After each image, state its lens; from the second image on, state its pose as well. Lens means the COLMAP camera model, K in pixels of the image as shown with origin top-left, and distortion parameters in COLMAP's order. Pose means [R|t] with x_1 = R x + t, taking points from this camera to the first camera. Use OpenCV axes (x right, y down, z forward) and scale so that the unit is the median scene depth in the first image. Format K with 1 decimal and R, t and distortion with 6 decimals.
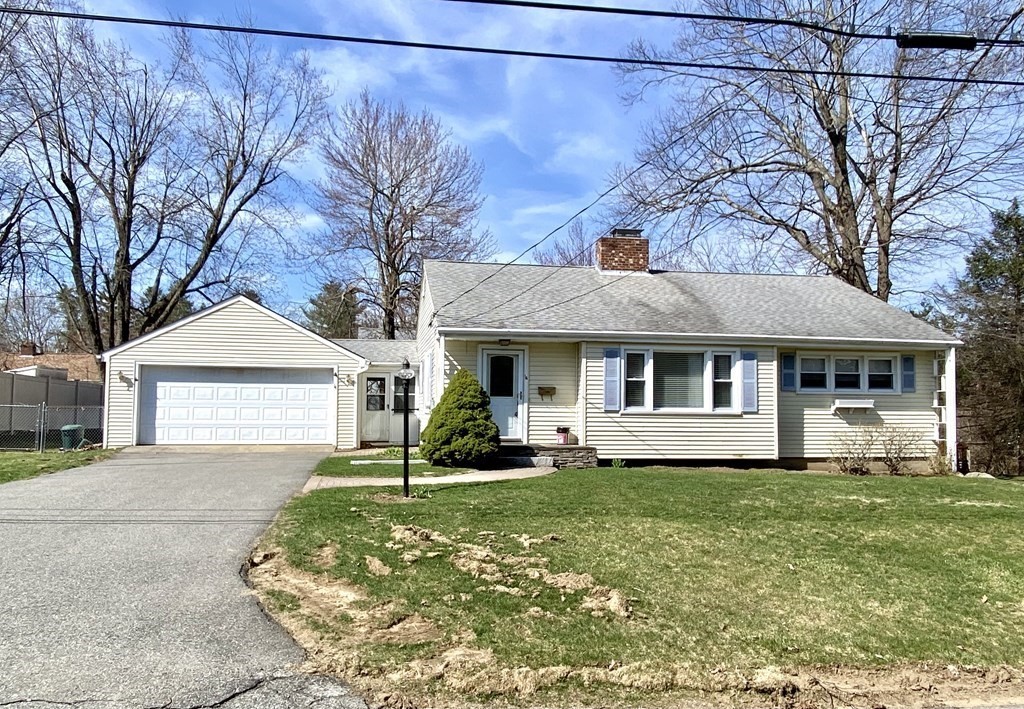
lens RADIAL K [[761.8, 0, 511.9], [0, 761.8, 357.1], [0, 0, 1]] dist [0.014146, -0.000882]
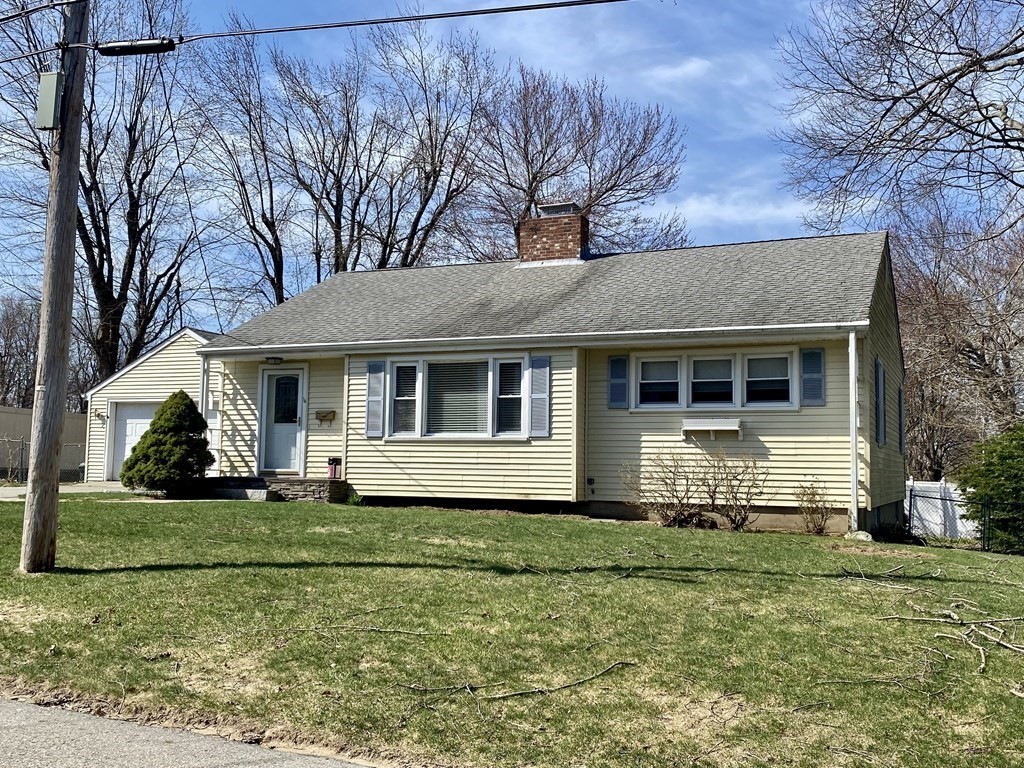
lens RADIAL K [[1041.1, 0, 512.2], [0, 1041.1, 382.8], [0, 0, 1]] dist [0.021766, 0.000000]
pose [[0.841156, -0.041437, -0.539203, 0.840899], [0.030987, 0.999115, -0.028440, 0.046877], [0.539904, 0.007214, 0.841696, 0.132545]]
